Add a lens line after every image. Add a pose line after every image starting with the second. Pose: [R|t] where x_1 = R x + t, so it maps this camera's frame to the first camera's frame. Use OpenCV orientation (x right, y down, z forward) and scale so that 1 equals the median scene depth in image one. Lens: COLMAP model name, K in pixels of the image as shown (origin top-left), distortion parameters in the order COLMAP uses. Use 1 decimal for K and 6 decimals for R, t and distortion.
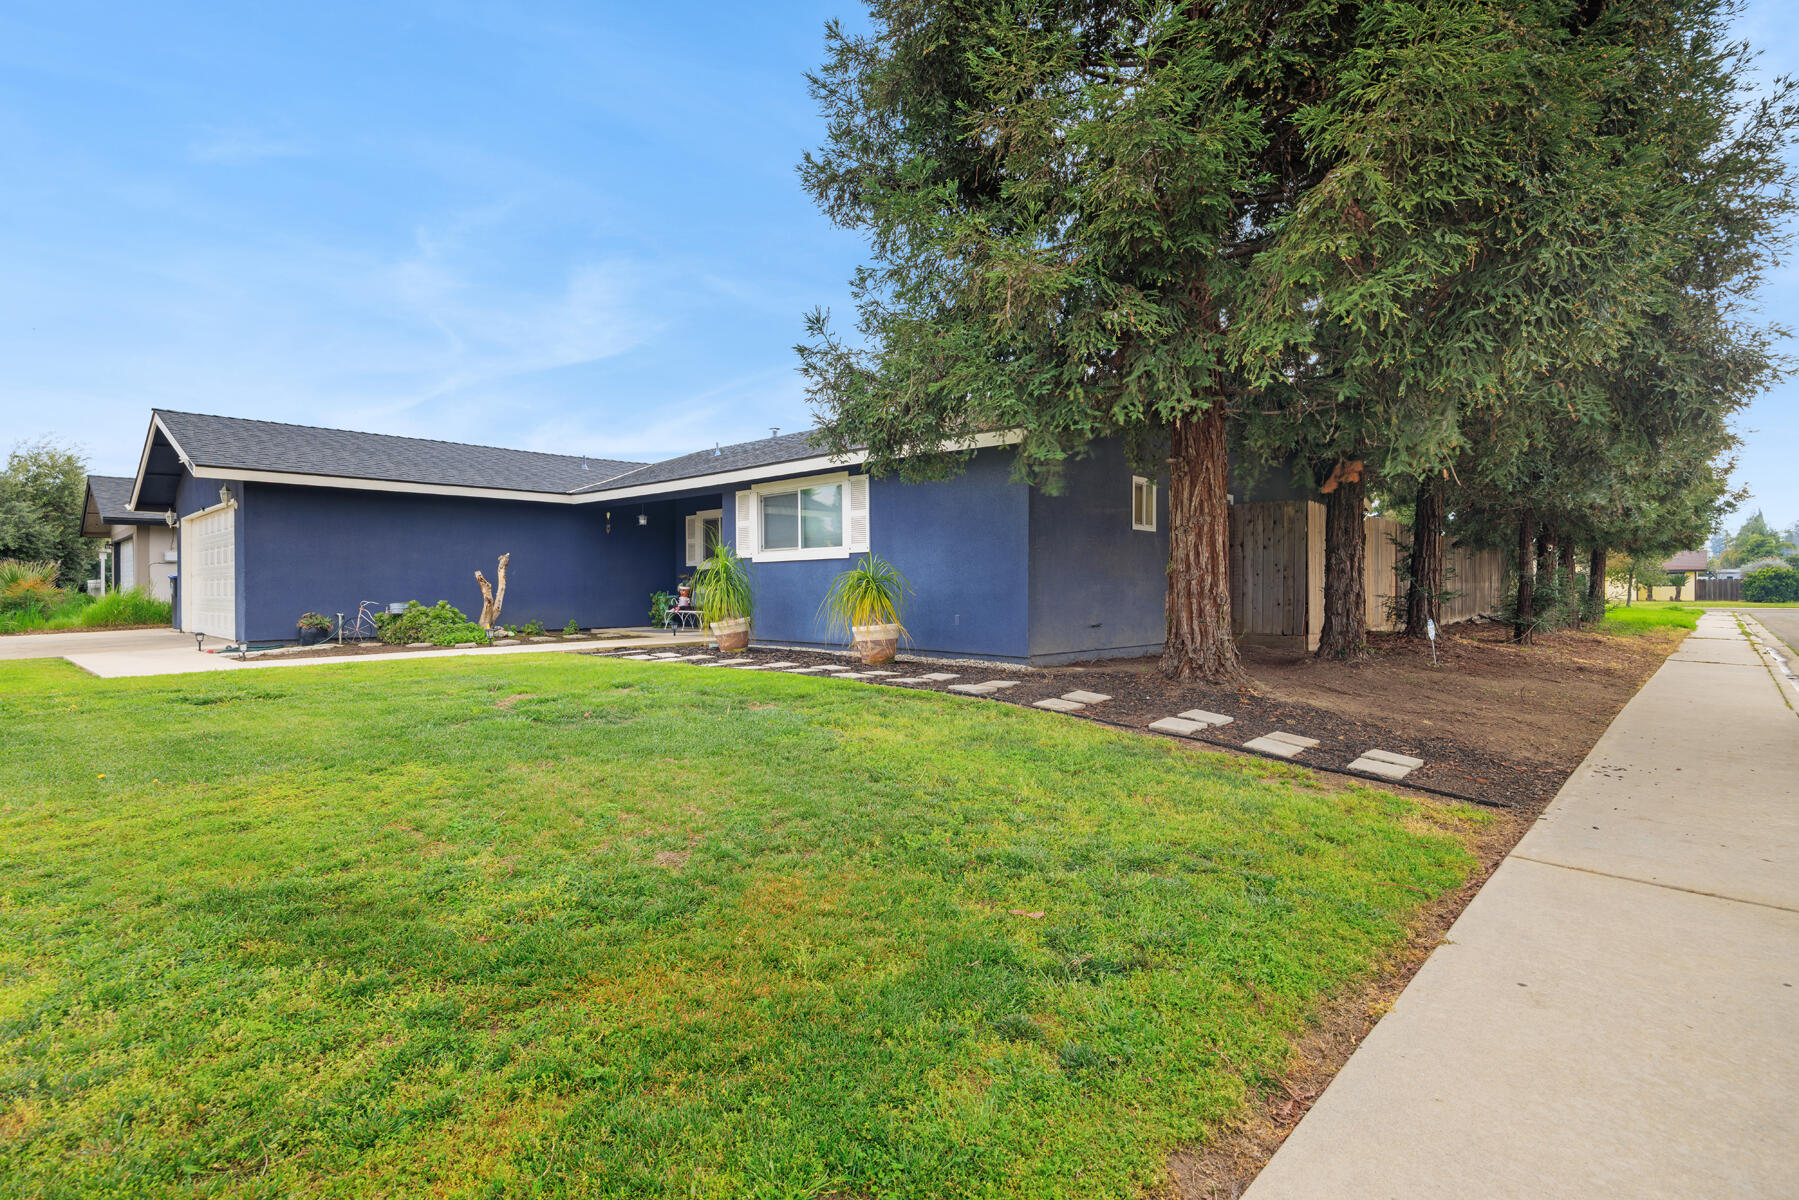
lens RADIAL K [[879.9, 0, 904.9], [0, 879.9, 603.2], [0, 0, 1]] dist [-0.004825, -0.000710]
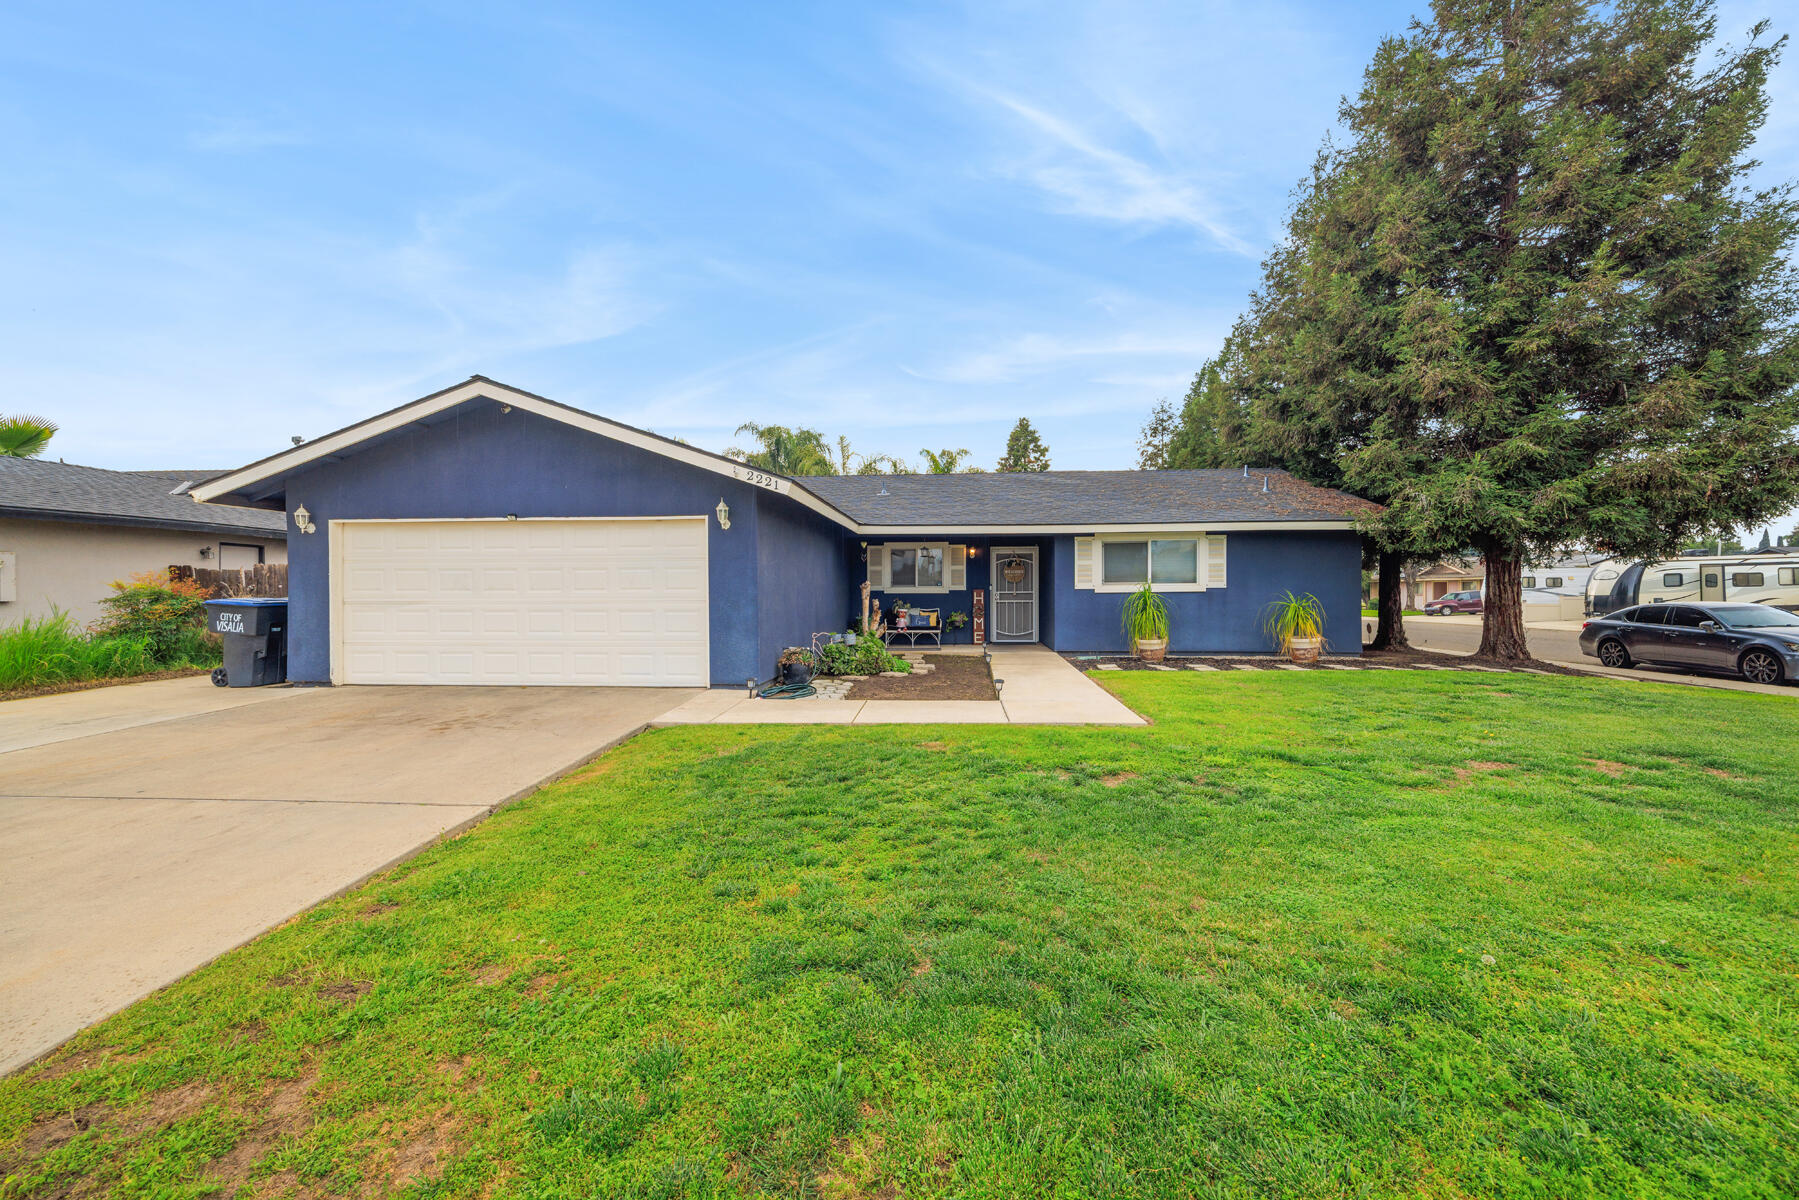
lens RADIAL K [[703.3, 0, 896.4], [0, 703.3, 596.0], [0, 0, 1]] dist [0.008267, 0.000051]
pose [[0.787335, -0.001860, 0.616522, -1.069607], [0.011628, 0.999862, -0.011834, -0.032630], [-0.616416, 0.016486, 0.787248, 0.361431]]
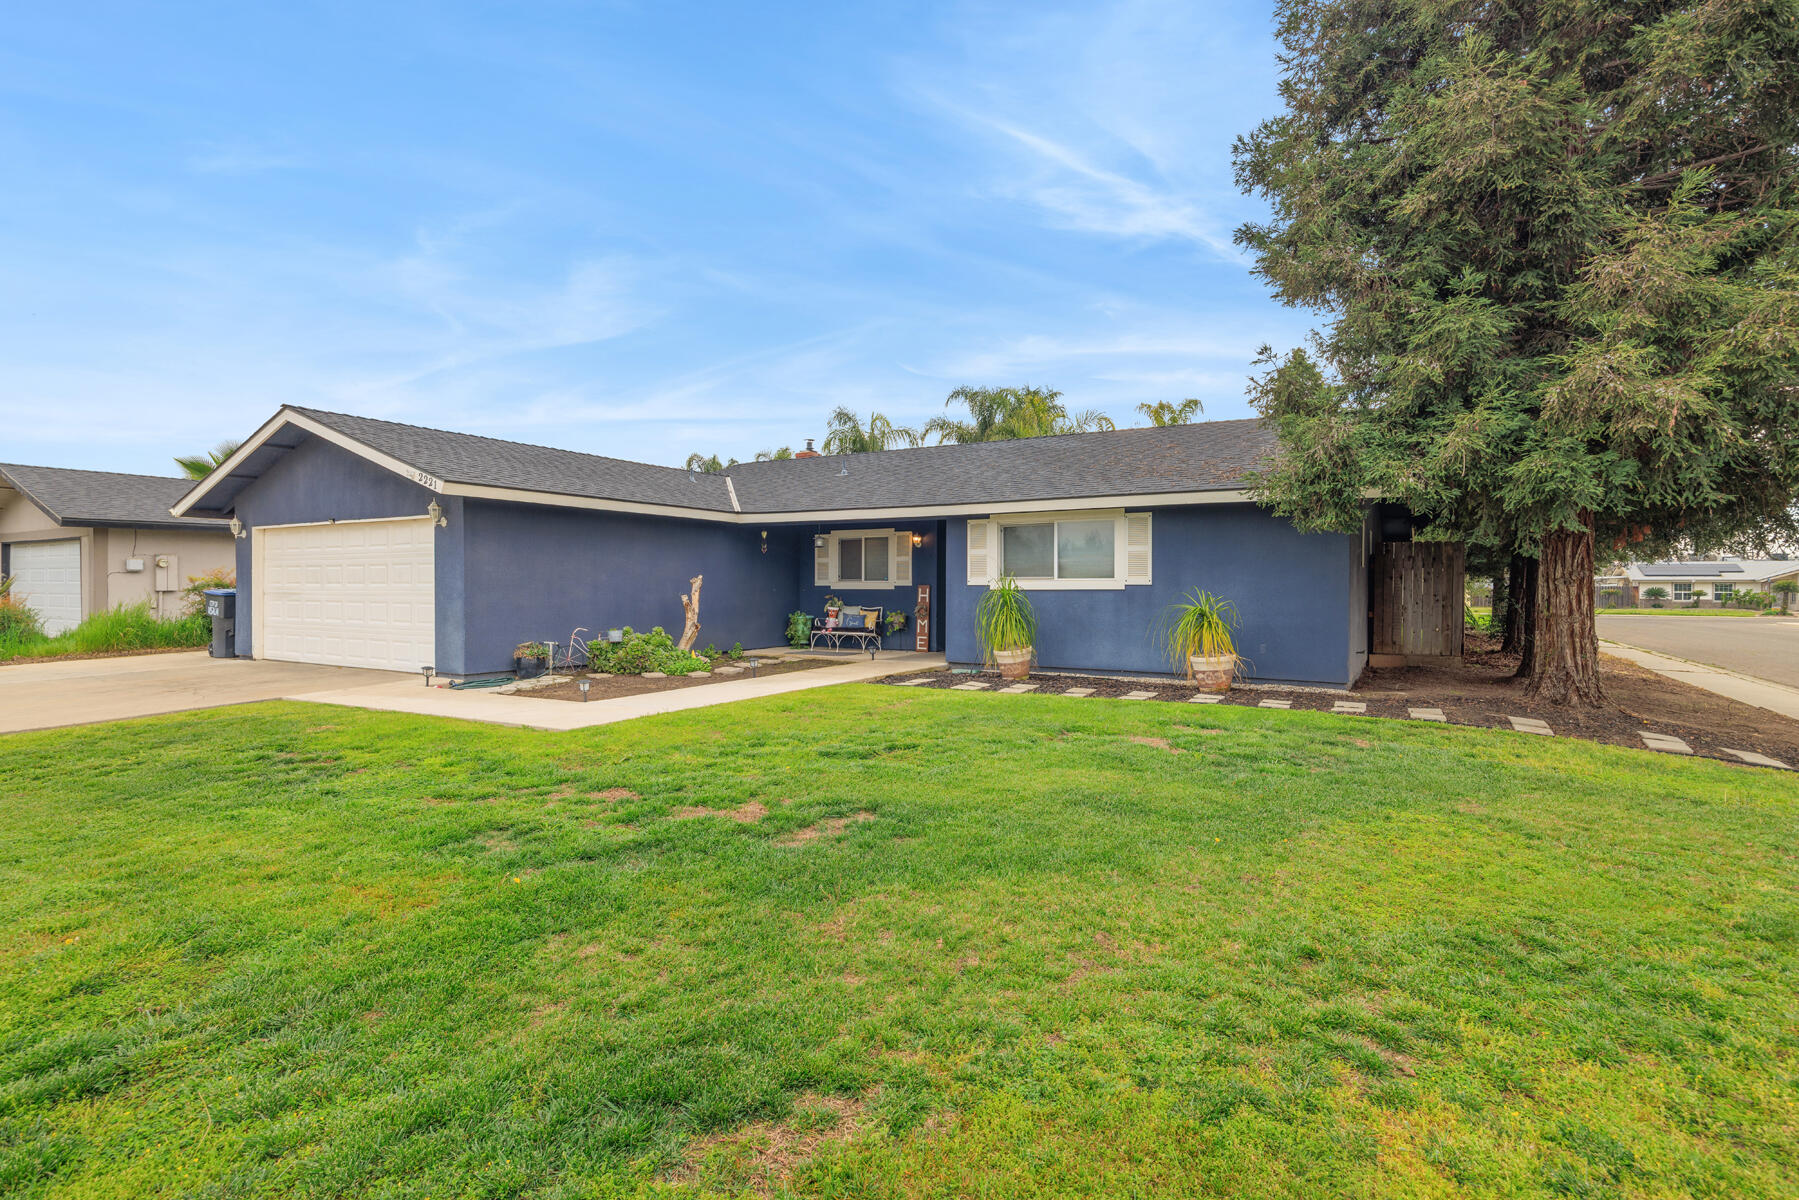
lens RADIAL K [[879.9, 0, 900.7], [0, 879.9, 588.5], [0, 0, 1]] dist [-0.004825, -0.000710]
pose [[0.975523, 0.005965, 0.219818, -0.511962], [-0.002461, 0.999866, -0.016213, -0.031239], [-0.219885, 0.015275, 0.975406, 0.011808]]
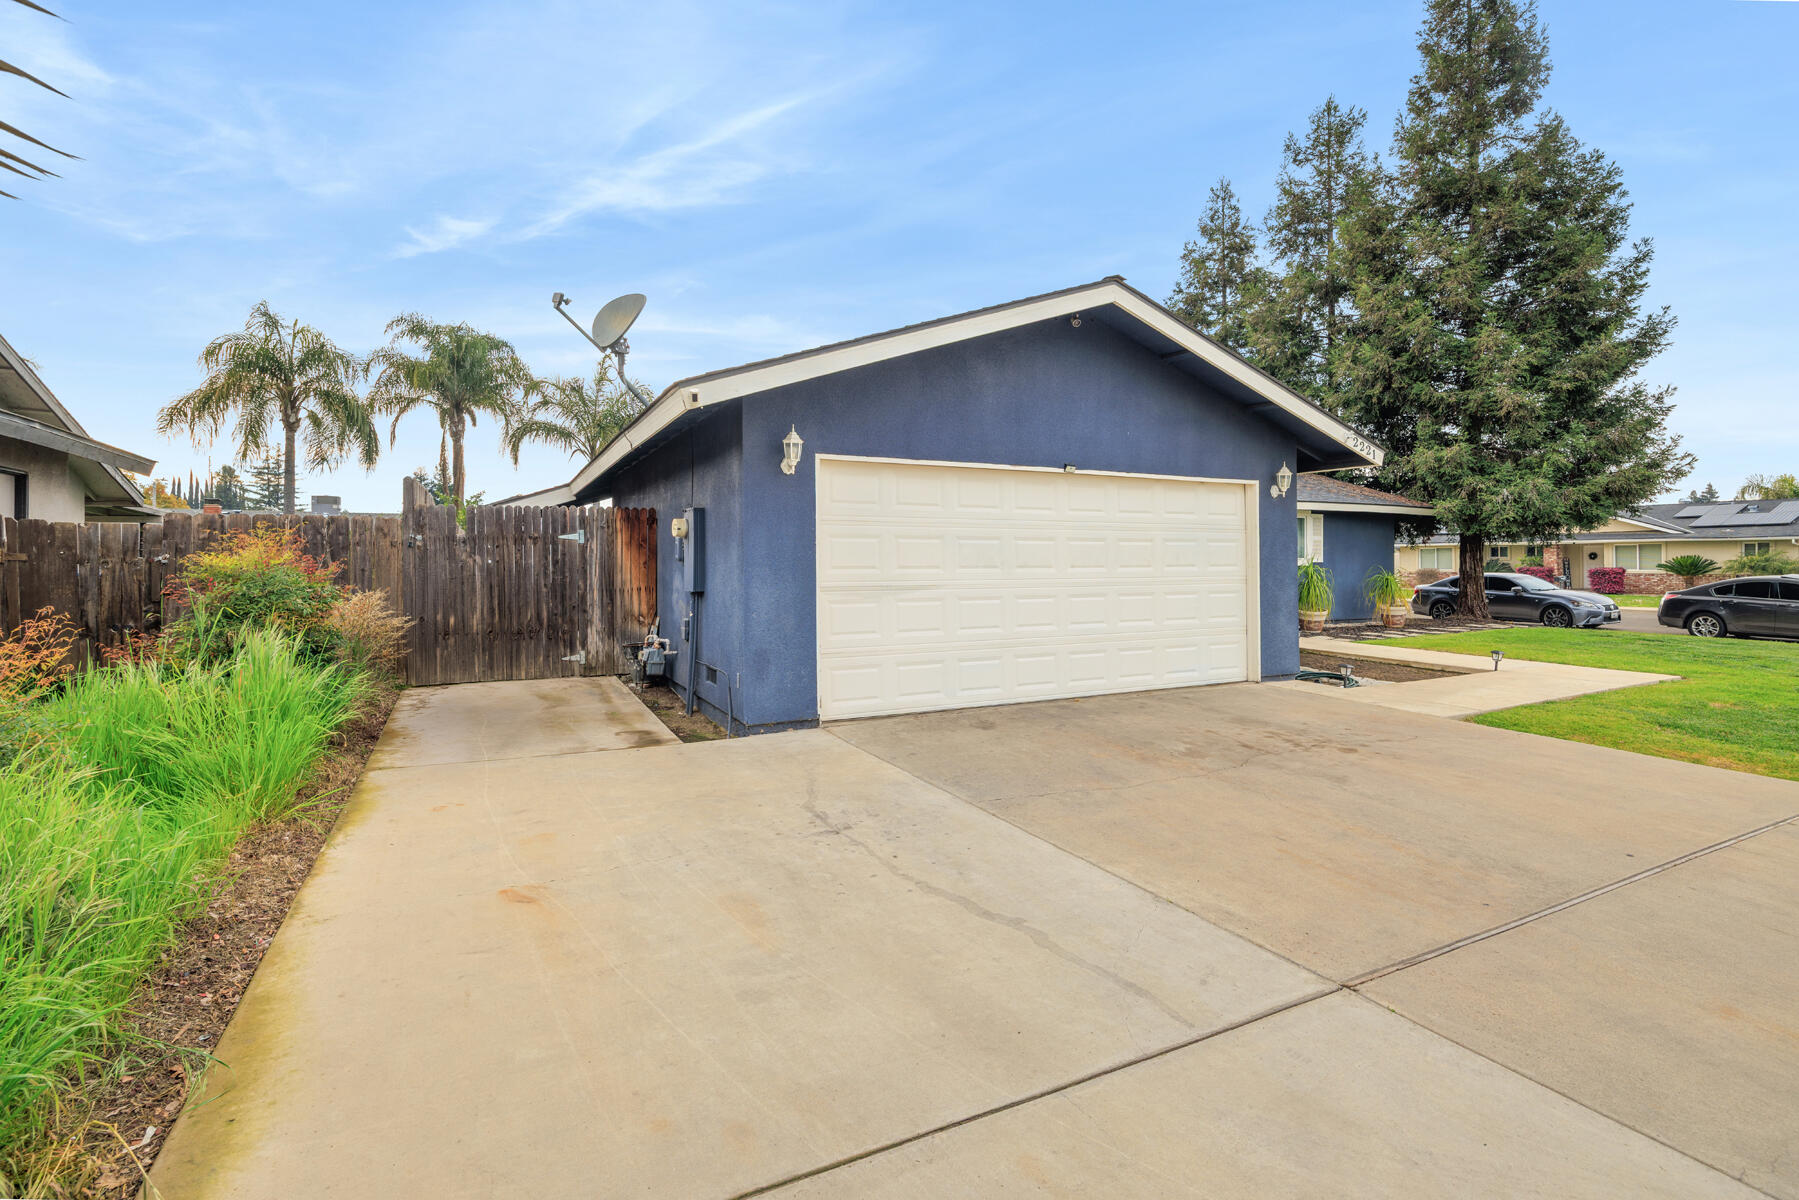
lens RADIAL K [[838.3, 0, 905.8], [0, 838.3, 560.1], [0, 0, 1]] dist [-0.000587, 0.000026]
pose [[0.337079, 0.004897, 0.941464, -1.559979], [0.018534, 0.999758, -0.011837, -0.051957], [-0.941294, 0.021439, 0.336906, 1.065174]]
